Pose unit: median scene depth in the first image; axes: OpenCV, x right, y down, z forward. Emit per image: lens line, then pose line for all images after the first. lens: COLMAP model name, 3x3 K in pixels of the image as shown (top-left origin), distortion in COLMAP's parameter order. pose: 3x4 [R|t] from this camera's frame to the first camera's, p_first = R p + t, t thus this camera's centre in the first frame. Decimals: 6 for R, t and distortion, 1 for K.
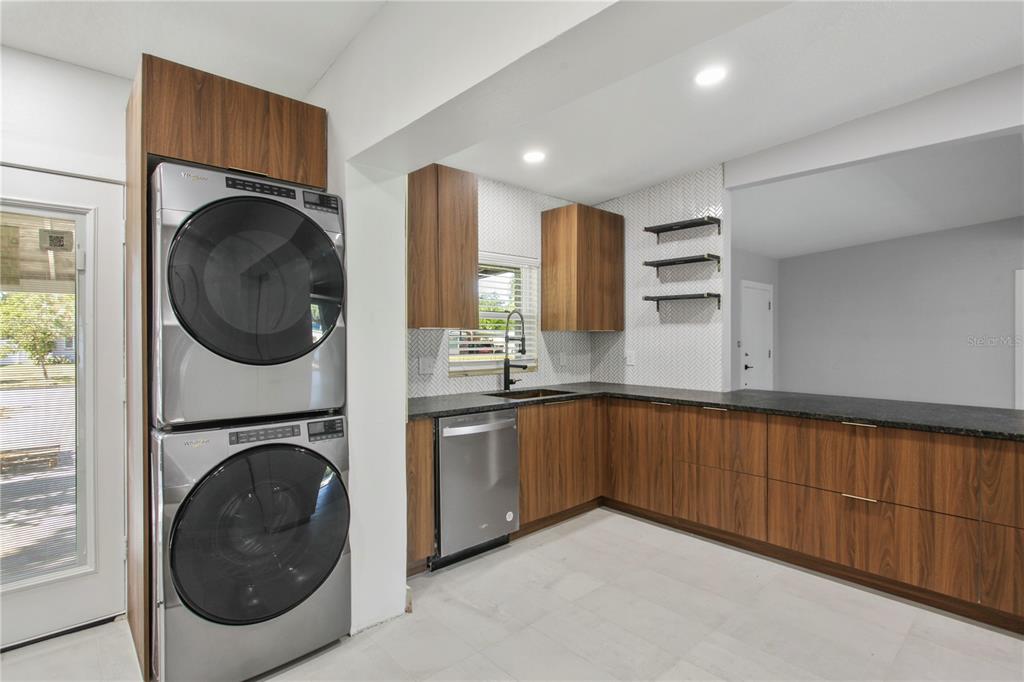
lens RADIAL K [[502.8, 0, 511.4], [0, 502.8, 333.2], [0, 0, 1]] dist [-0.021157, 0.001695]
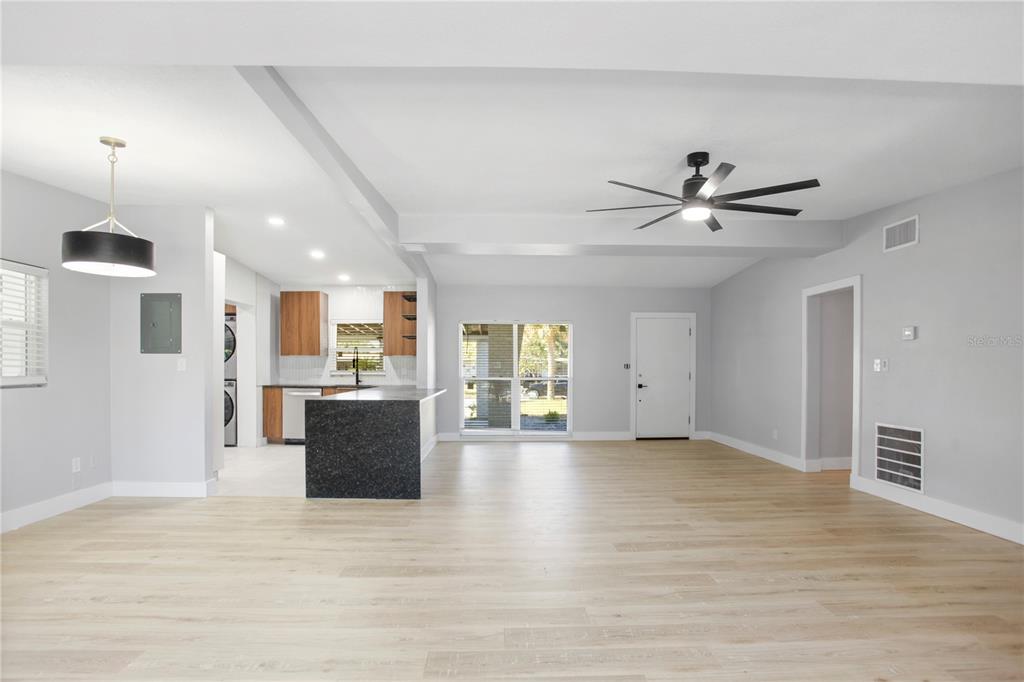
lens RADIAL K [[502.8, 0, 527.7], [0, 502.8, 366.5], [0, 0, 1]] dist [-0.021157, 0.001695]
pose [[0.773042, -0.003759, -0.634343, 2.091943], [0.001795, 0.999991, -0.003738, 0.051313], [0.634352, 0.001751, 0.773042, -0.204791]]
